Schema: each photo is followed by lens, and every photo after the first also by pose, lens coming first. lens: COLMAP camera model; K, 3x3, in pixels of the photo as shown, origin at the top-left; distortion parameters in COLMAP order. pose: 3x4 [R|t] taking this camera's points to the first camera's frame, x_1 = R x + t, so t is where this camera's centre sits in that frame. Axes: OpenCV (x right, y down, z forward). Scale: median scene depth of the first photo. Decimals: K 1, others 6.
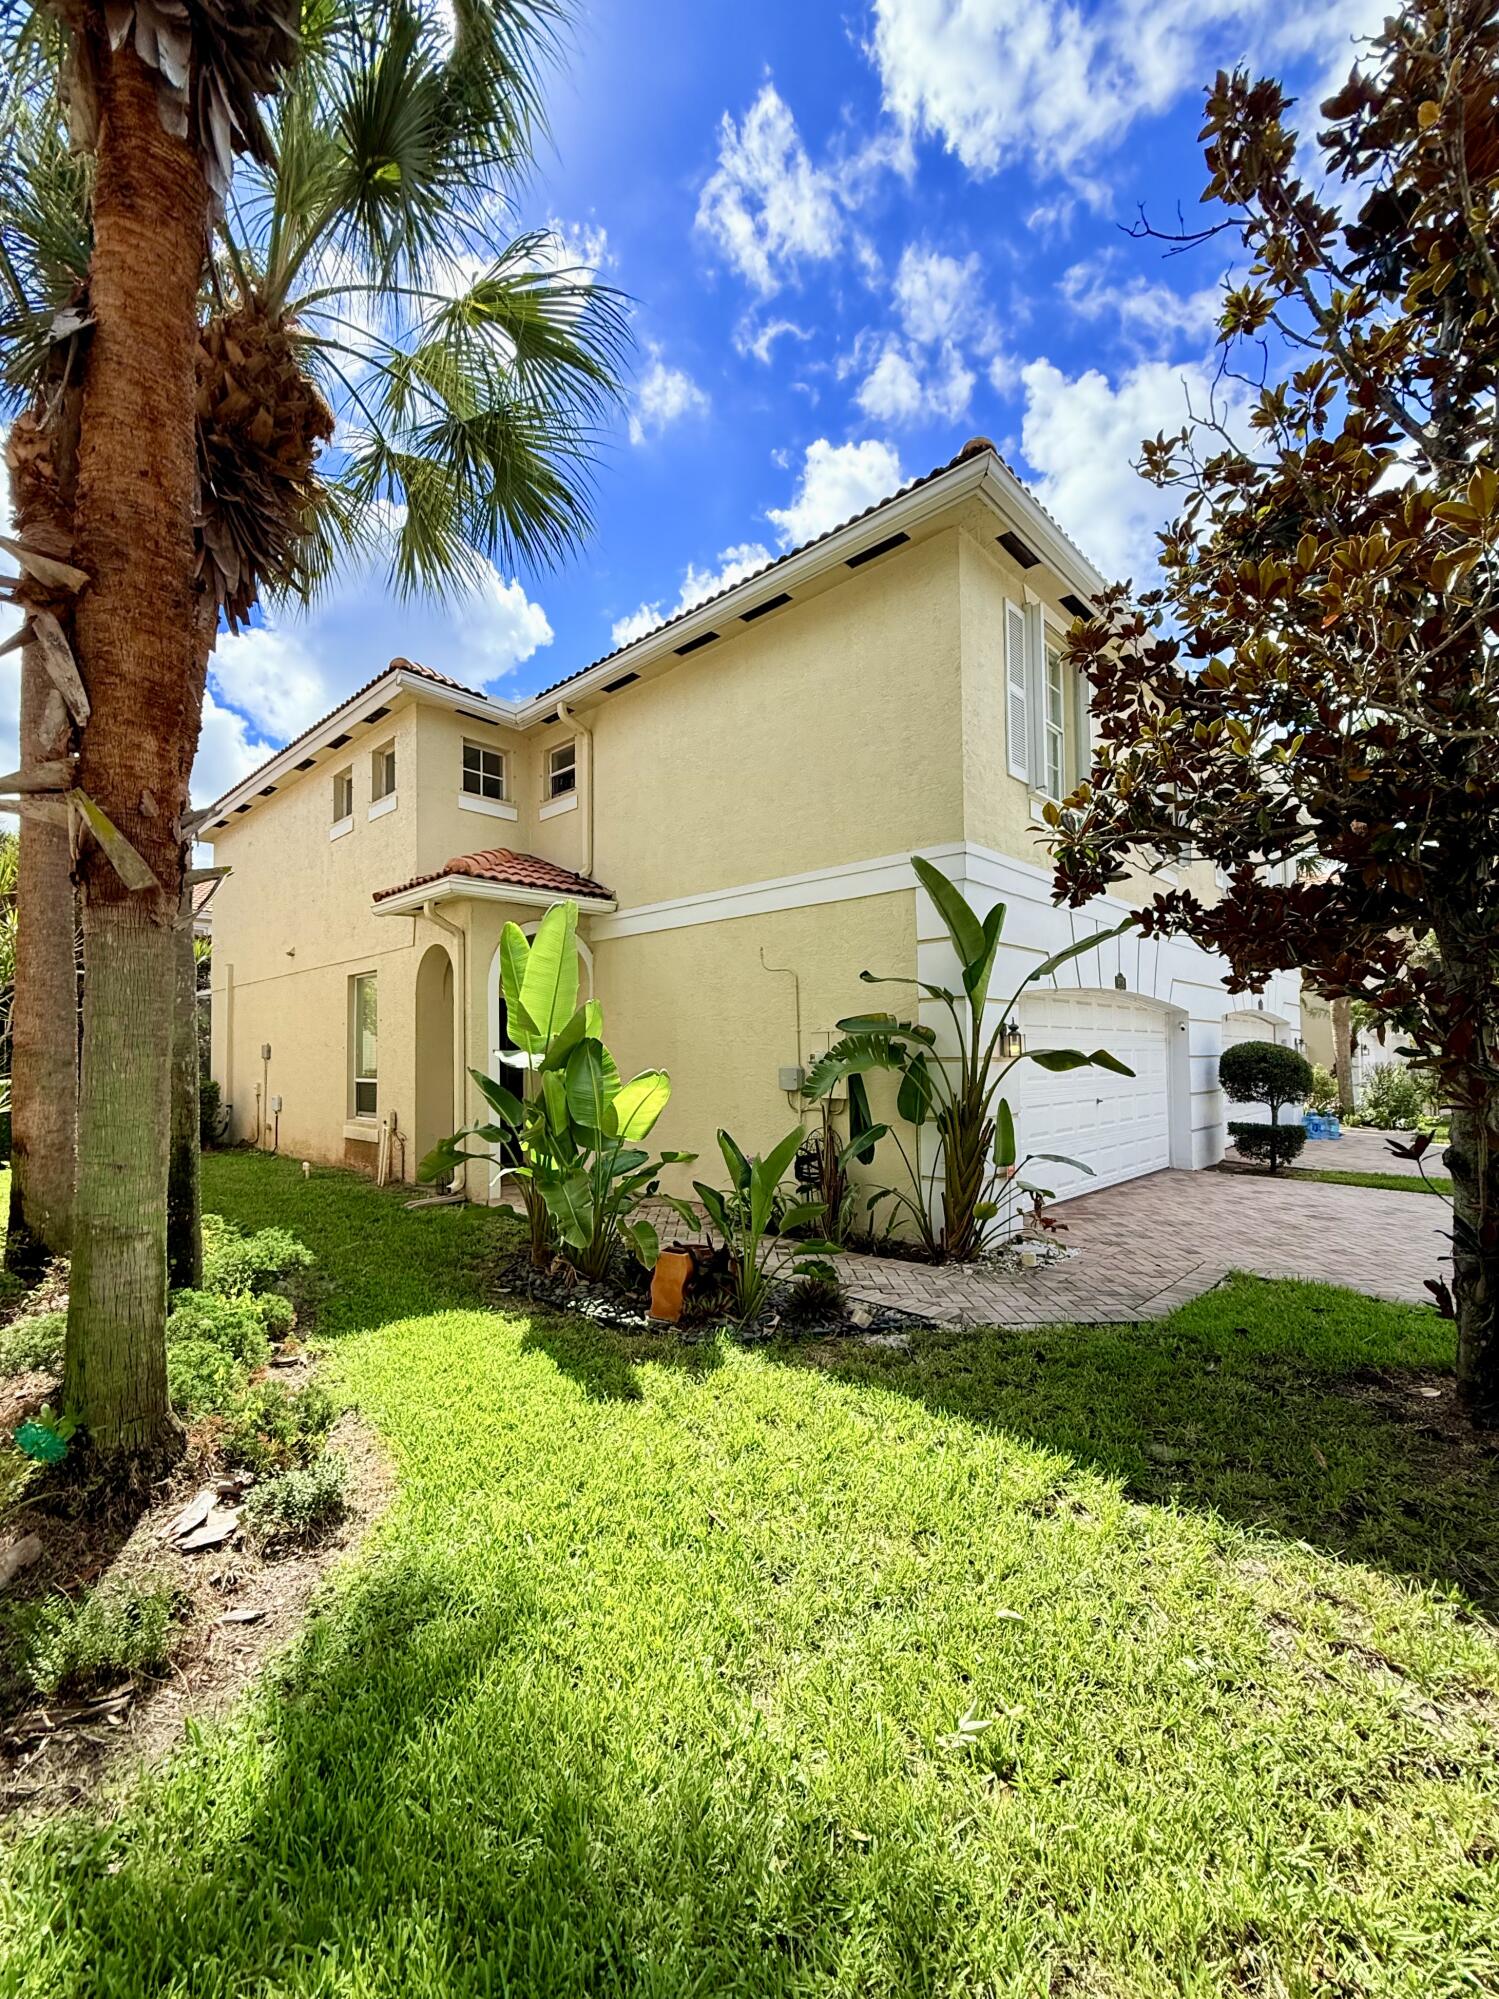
lens RADIAL K [[825.0, 0, 745.9], [0, 825.0, 1023.8], [0, 0, 1]] dist [-0.000546, -0.000030]
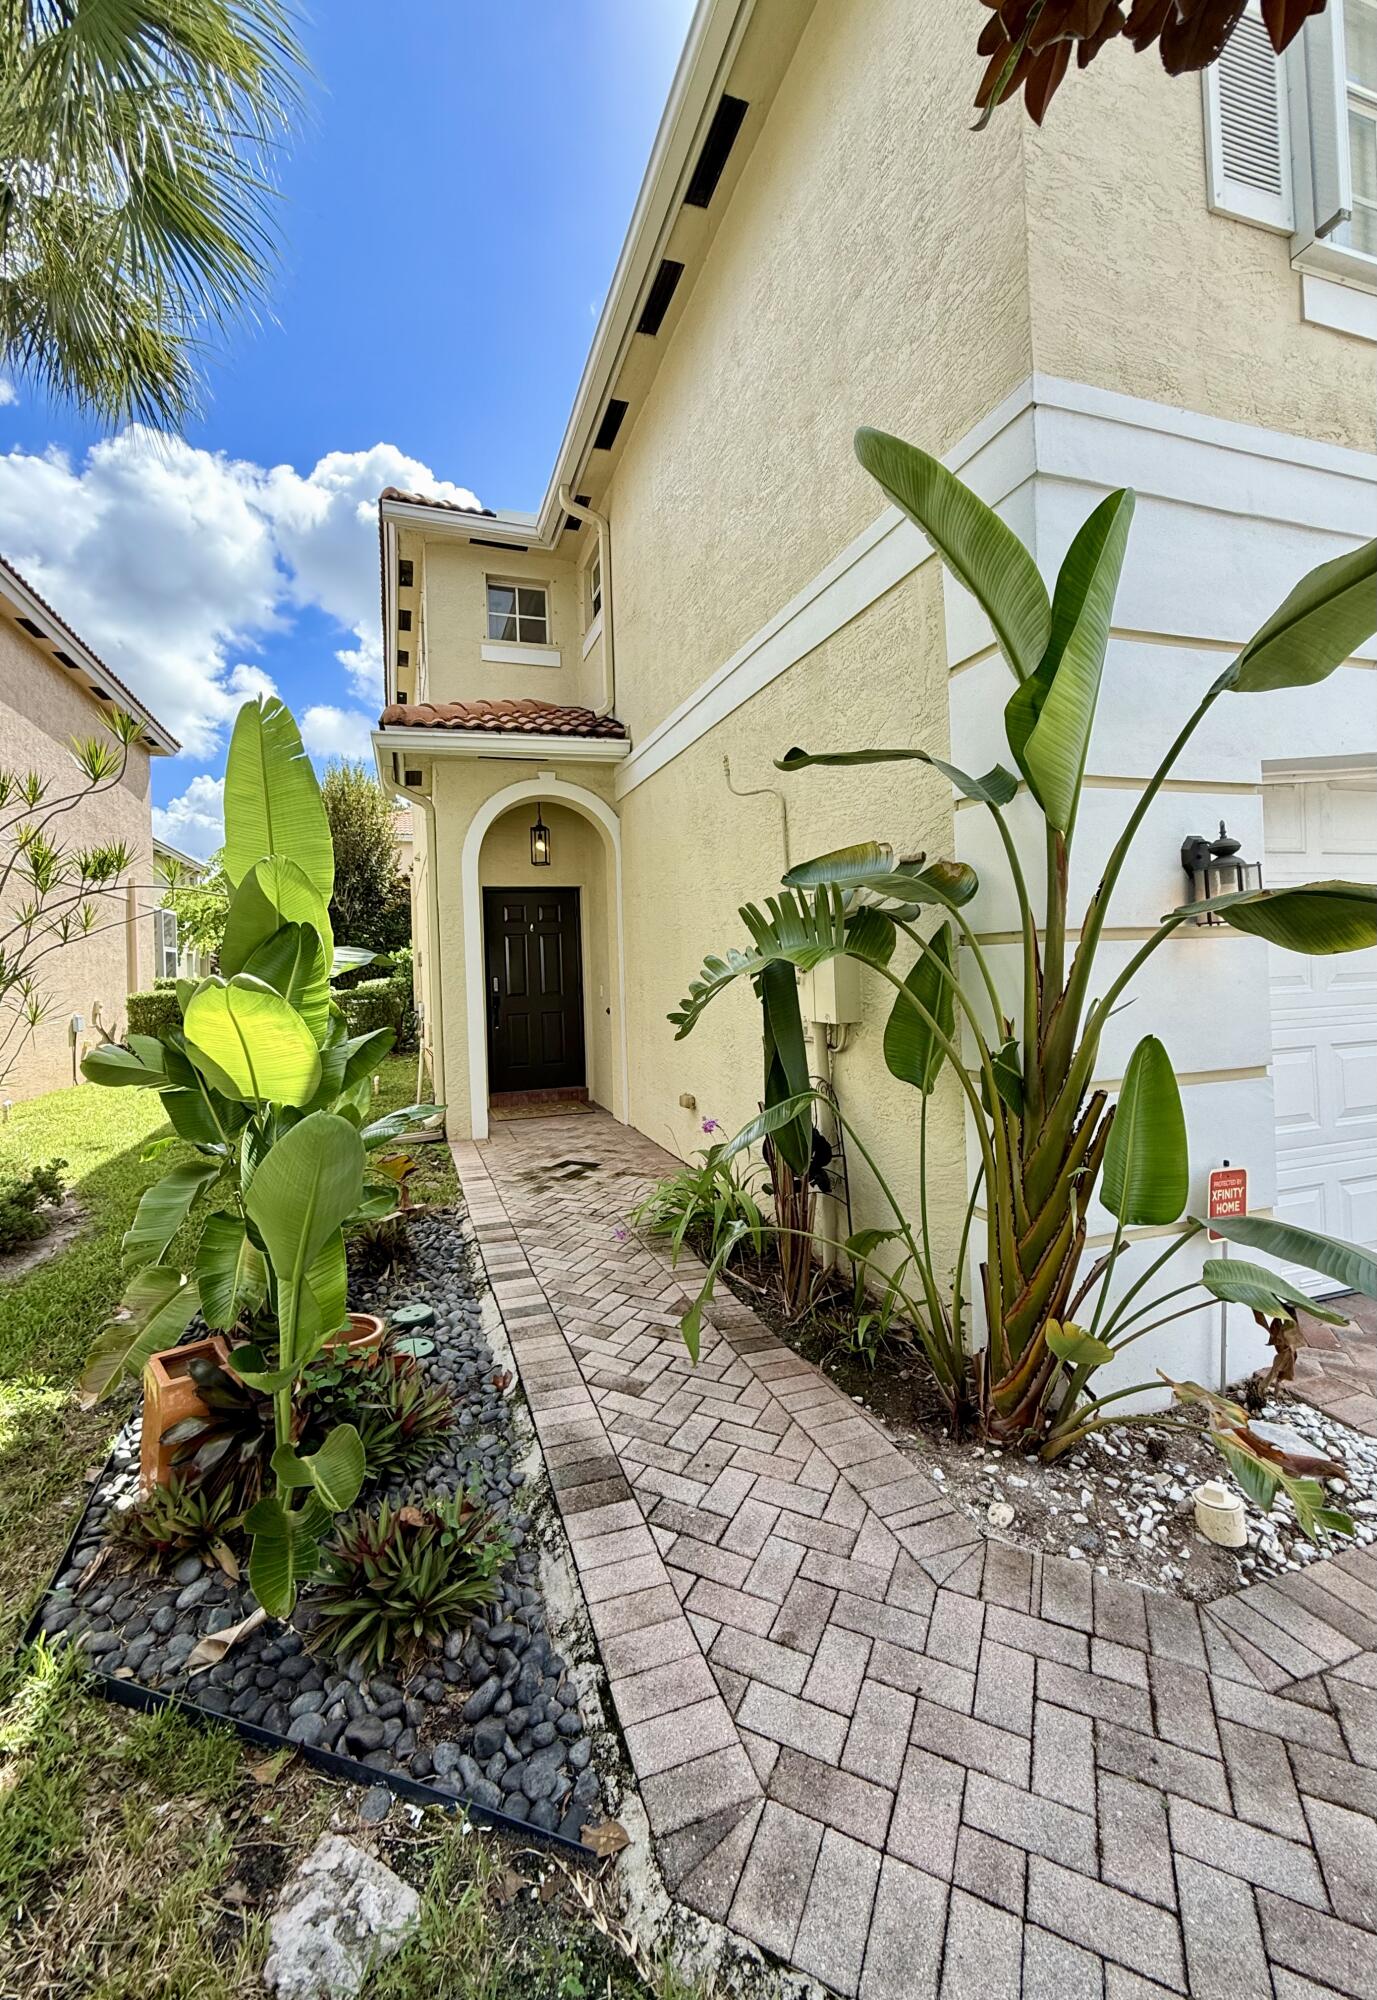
lens RADIAL K [[794.3, 0, 661.1], [0, 794.3, 955.6], [0, 0, 1]] dist [0.002102, 0.000382]
pose [[0.875907, -0.027730, -0.481683, 0.289088], [0.046383, 0.998563, 0.026860, 0.034068], [0.480246, -0.045869, 0.875934, 0.579185]]
